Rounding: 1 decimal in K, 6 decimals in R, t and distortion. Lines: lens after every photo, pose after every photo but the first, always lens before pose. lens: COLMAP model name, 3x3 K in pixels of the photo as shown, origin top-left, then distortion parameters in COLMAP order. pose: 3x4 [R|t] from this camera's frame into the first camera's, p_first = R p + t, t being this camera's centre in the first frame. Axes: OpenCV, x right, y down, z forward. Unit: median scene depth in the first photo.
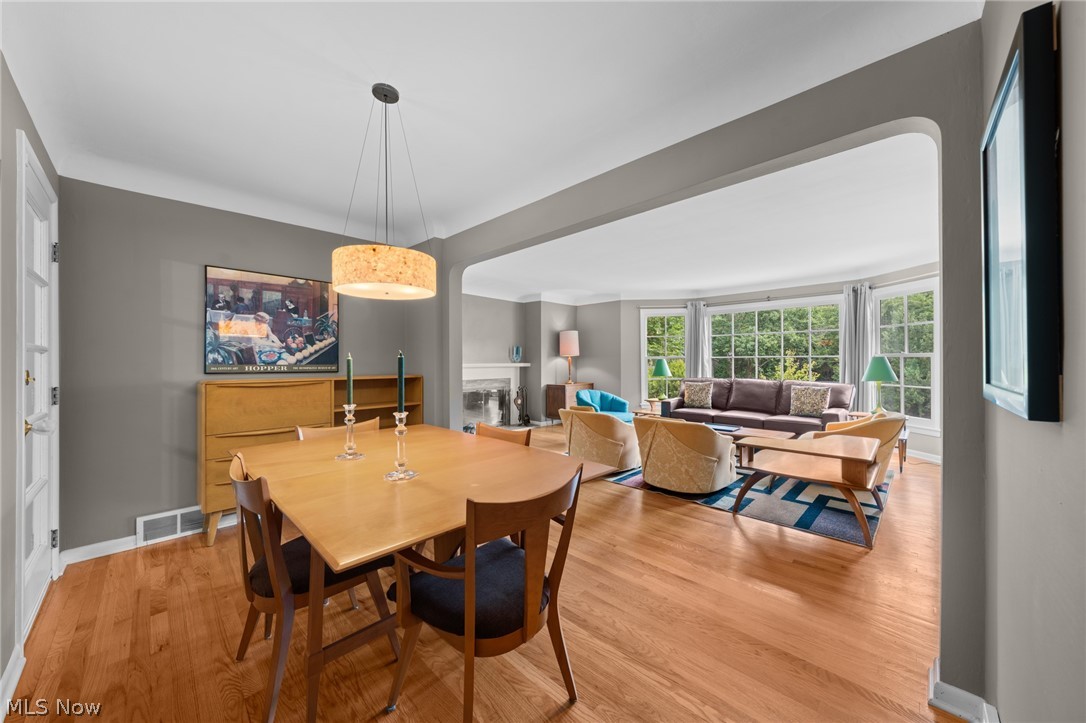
lens RADIAL K [[379.3, 0, 546.5], [0, 379.3, 361.3], [0, 0, 1]] dist [-0.002237, 0.000026]
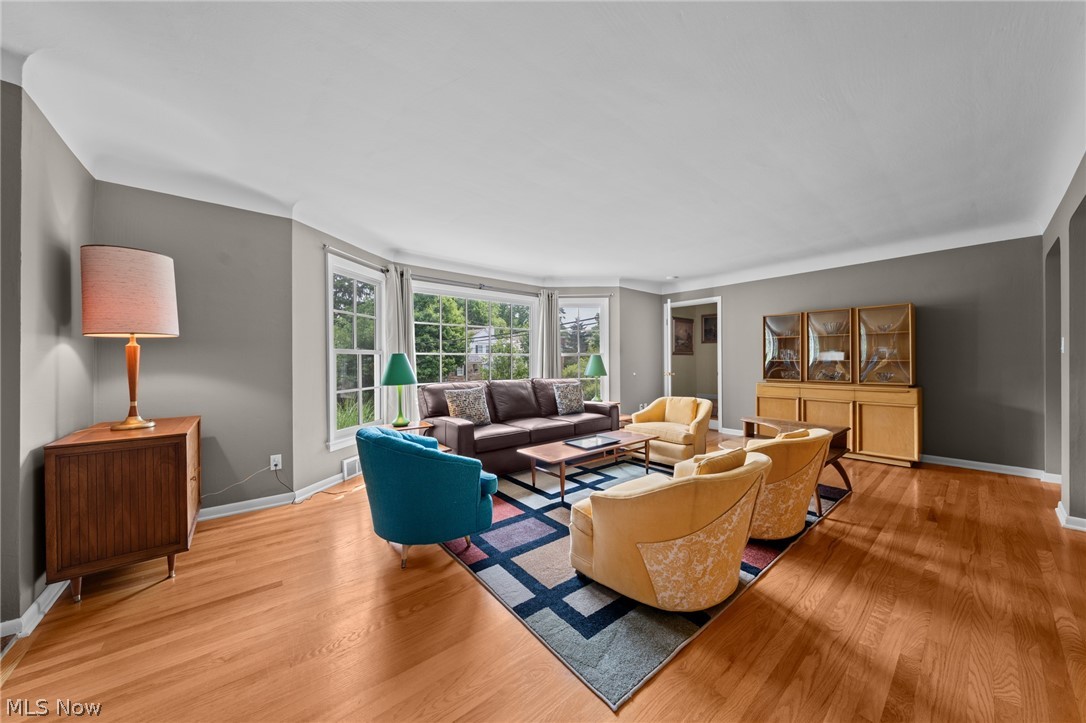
lens RADIAL K [[364.9, 0, 536.9], [0, 364.9, 359.5], [0, 0, 1]] dist [-0.000959, -0.000045]
pose [[0.140751, 0.010915, 0.989985, -0.409063], [0.003933, 0.999925, -0.011584, 0.020619], [-0.990037, 0.005524, 0.140697, 1.446781]]
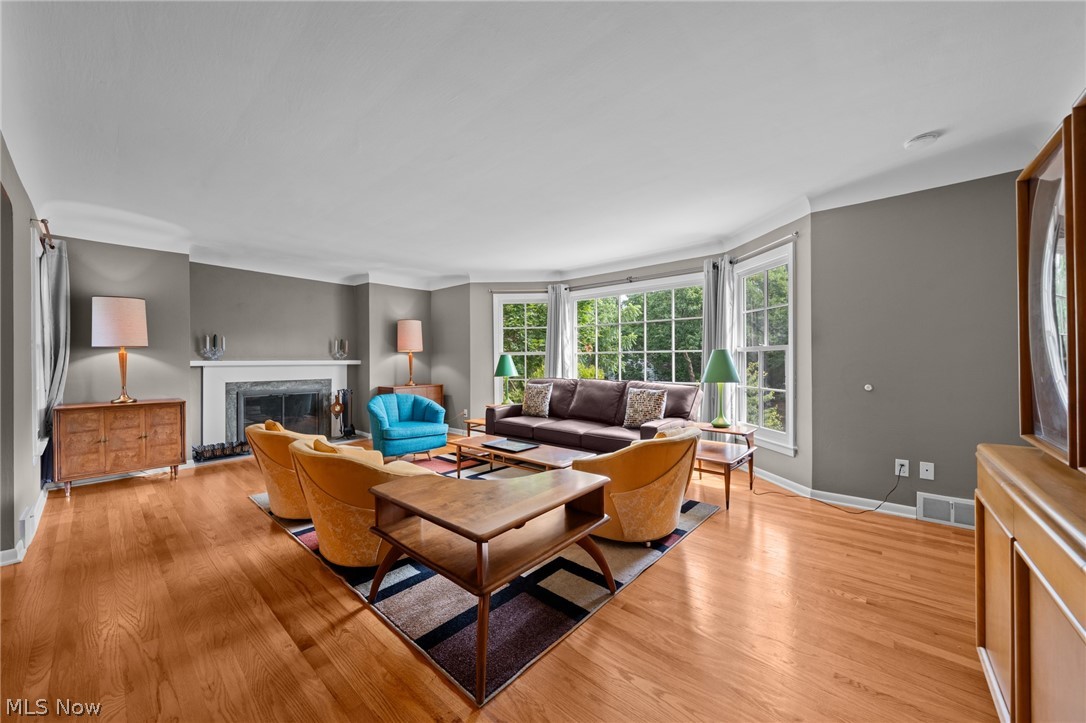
lens RADIAL K [[379.3, 0, 552.7], [0, 379.3, 364.7], [0, 0, 1]] dist [-0.002237, 0.000026]
pose [[0.998297, -0.001431, 0.058320, 0.713126], [0.000682, 0.999917, 0.012861, 0.010346], [-0.058333, -0.012799, 0.998215, 0.381997]]
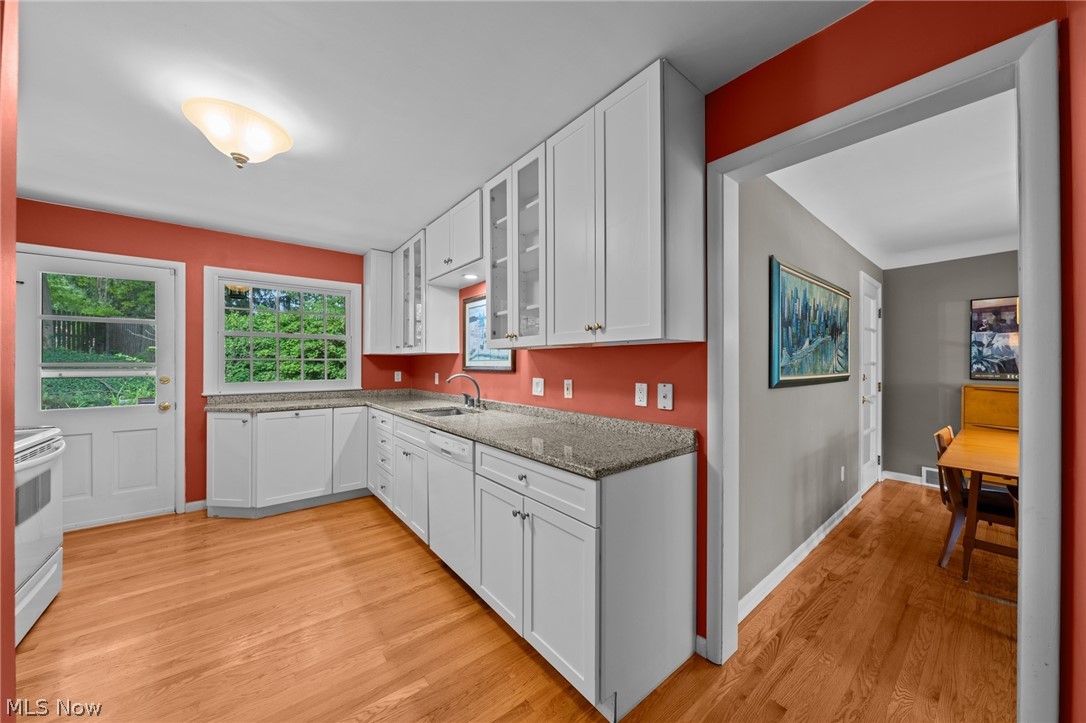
lens RADIAL K [[379.3, 0, 546.9], [0, 379.3, 361.9], [0, 0, 1]] dist [-0.002237, 0.000026]
pose [[-0.123933, 0.001973, -0.992289, 0.546052], [-0.001260, 0.999997, 0.002146, -0.026017], [0.992290, 0.001517, -0.123931, -0.296857]]
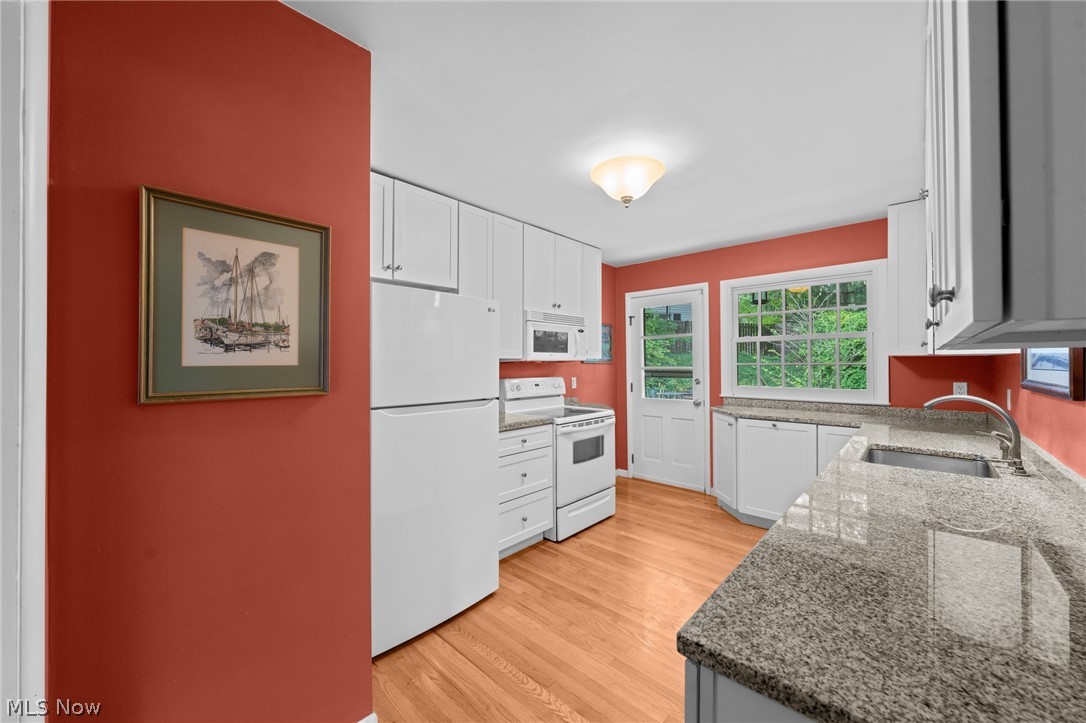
lens RADIAL K [[414.1, 0, 545.5], [0, 414.1, 360.5], [0, 0, 1]] dist [0.002934, 0.000140]
pose [[-0.999600, 0.009799, -0.026539, 0.205253], [0.009896, 0.999945, -0.003518, -0.042558], [0.026503, -0.003779, -0.999642, -0.093296]]
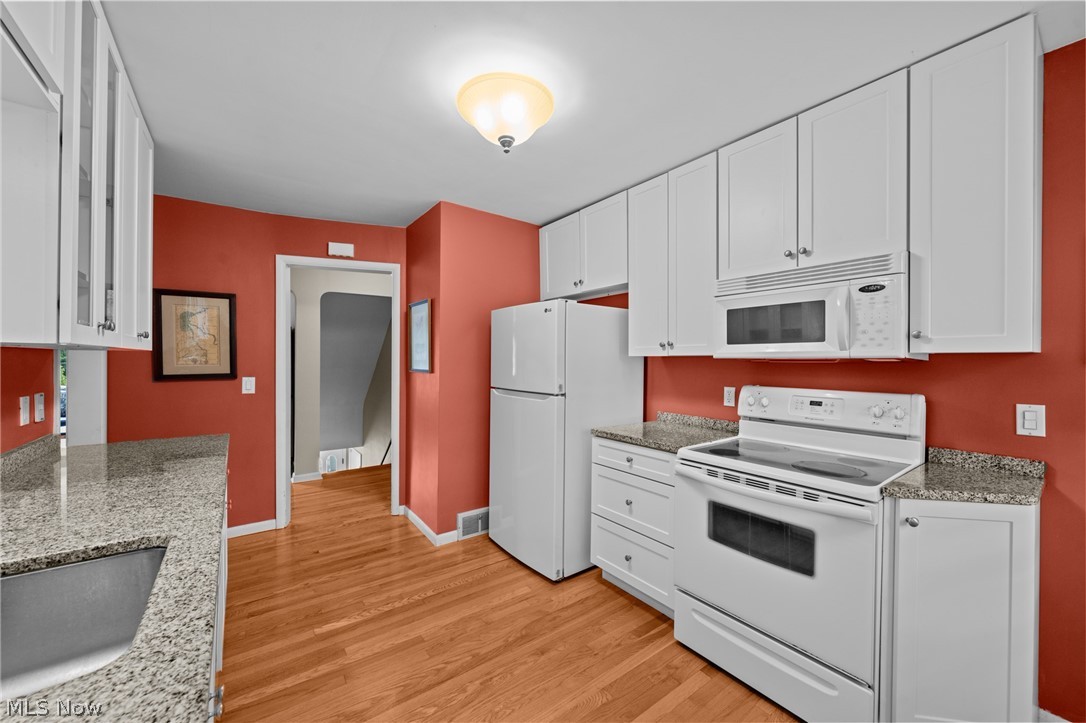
lens RADIAL K [[414.1, 0, 545.9], [0, 414.1, 361.0], [0, 0, 1]] dist [0.002934, 0.000140]
pose [[0.161825, 0.002748, 0.986816, -0.496519], [-0.004552, 0.999988, -0.002038, -0.038808], [-0.986809, -0.004162, 0.161835, -0.968259]]
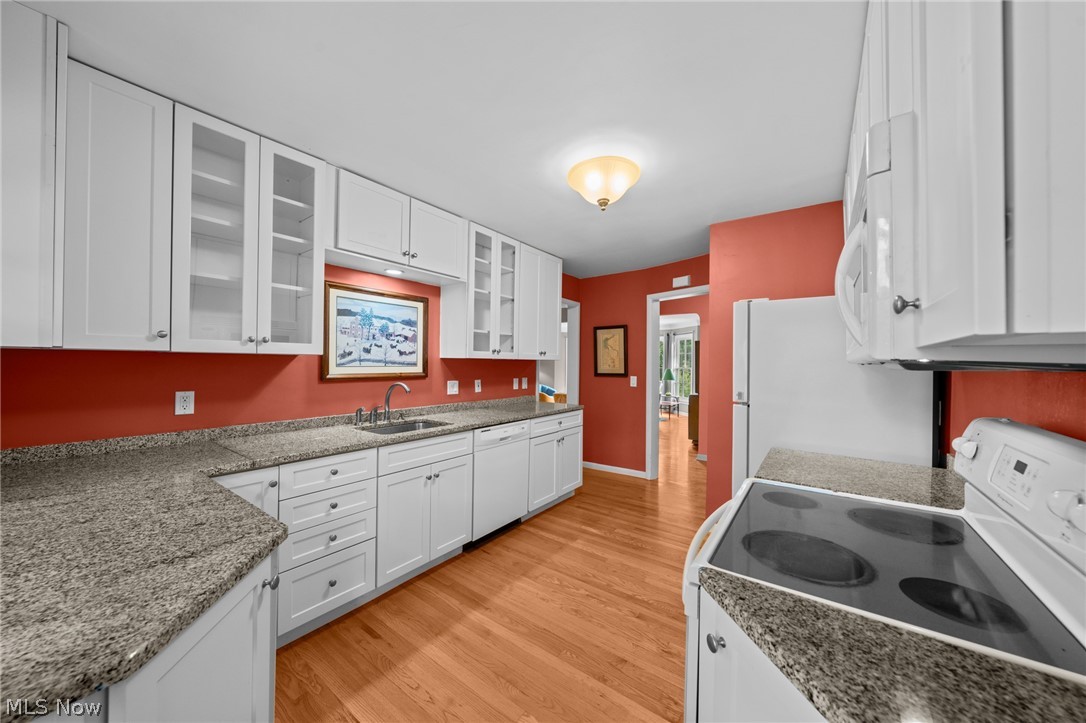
lens RADIAL K [[379.3, 0, 551.3], [0, 379.3, 362.8], [0, 0, 1]] dist [-0.002237, 0.000026]
pose [[0.989024, 0.017808, 0.146676, -0.146737], [-0.017587, 0.999841, -0.002805, -0.040154], [-0.146703, 0.000195, 0.989181, -1.479074]]
